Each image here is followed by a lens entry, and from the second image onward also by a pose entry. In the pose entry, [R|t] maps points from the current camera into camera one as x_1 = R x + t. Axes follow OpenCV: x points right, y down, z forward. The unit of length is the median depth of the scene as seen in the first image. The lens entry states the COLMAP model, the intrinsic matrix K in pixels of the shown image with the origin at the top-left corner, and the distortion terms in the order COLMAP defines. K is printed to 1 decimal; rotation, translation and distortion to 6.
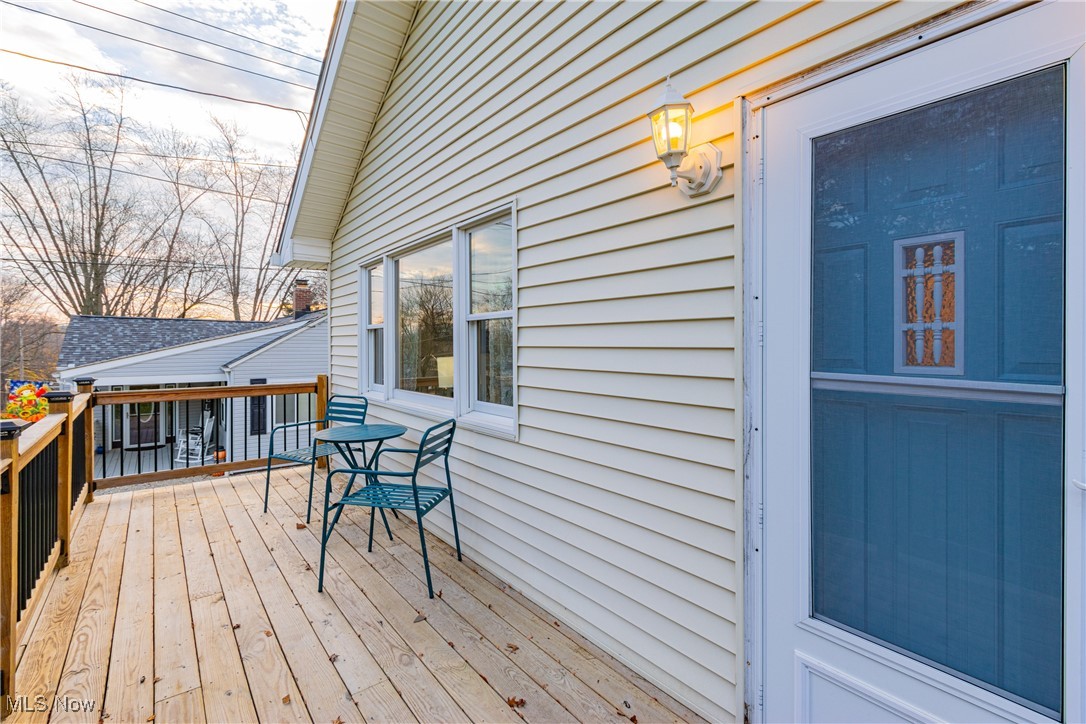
lens RADIAL K [[510.1, 0, 545.8], [0, 510.1, 354.4], [0, 0, 1]] dist [-0.001979, 0.001323]
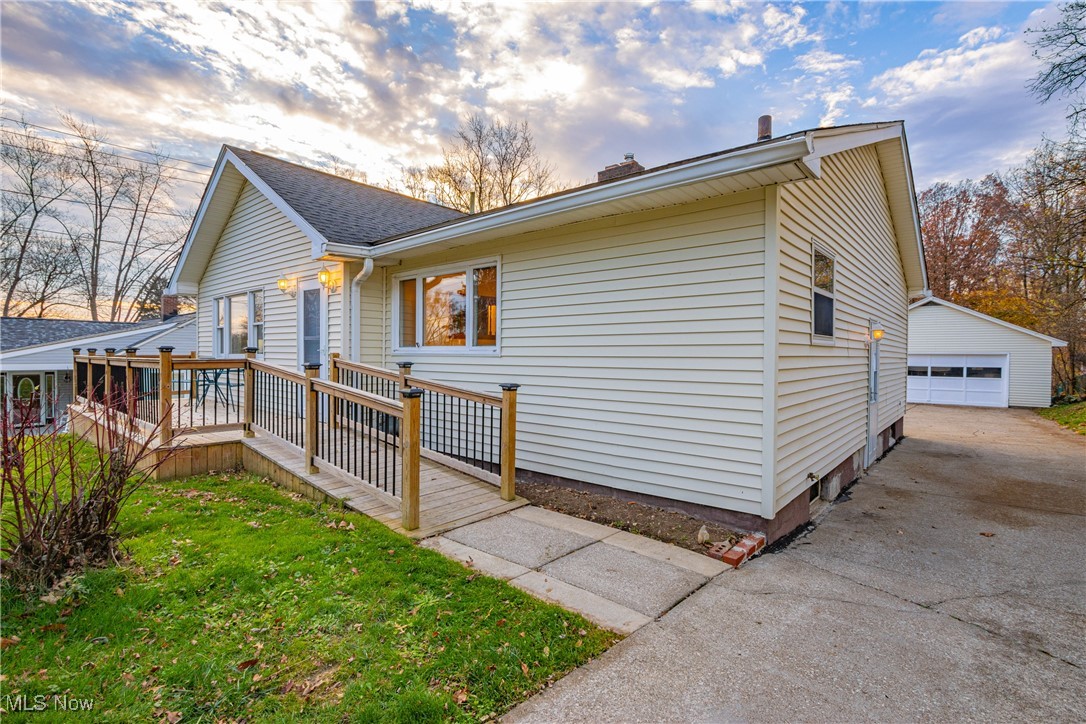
lens RADIAL K [[510.1, 0, 516.9], [0, 510.1, 361.1], [0, 0, 1]] dist [-0.001979, 0.001323]
pose [[0.986580, 0.004670, 0.163212, 0.066799], [-0.004863, 0.999988, 0.000782, 0.009928], [-0.163207, -0.001565, 0.986591, -0.162022]]
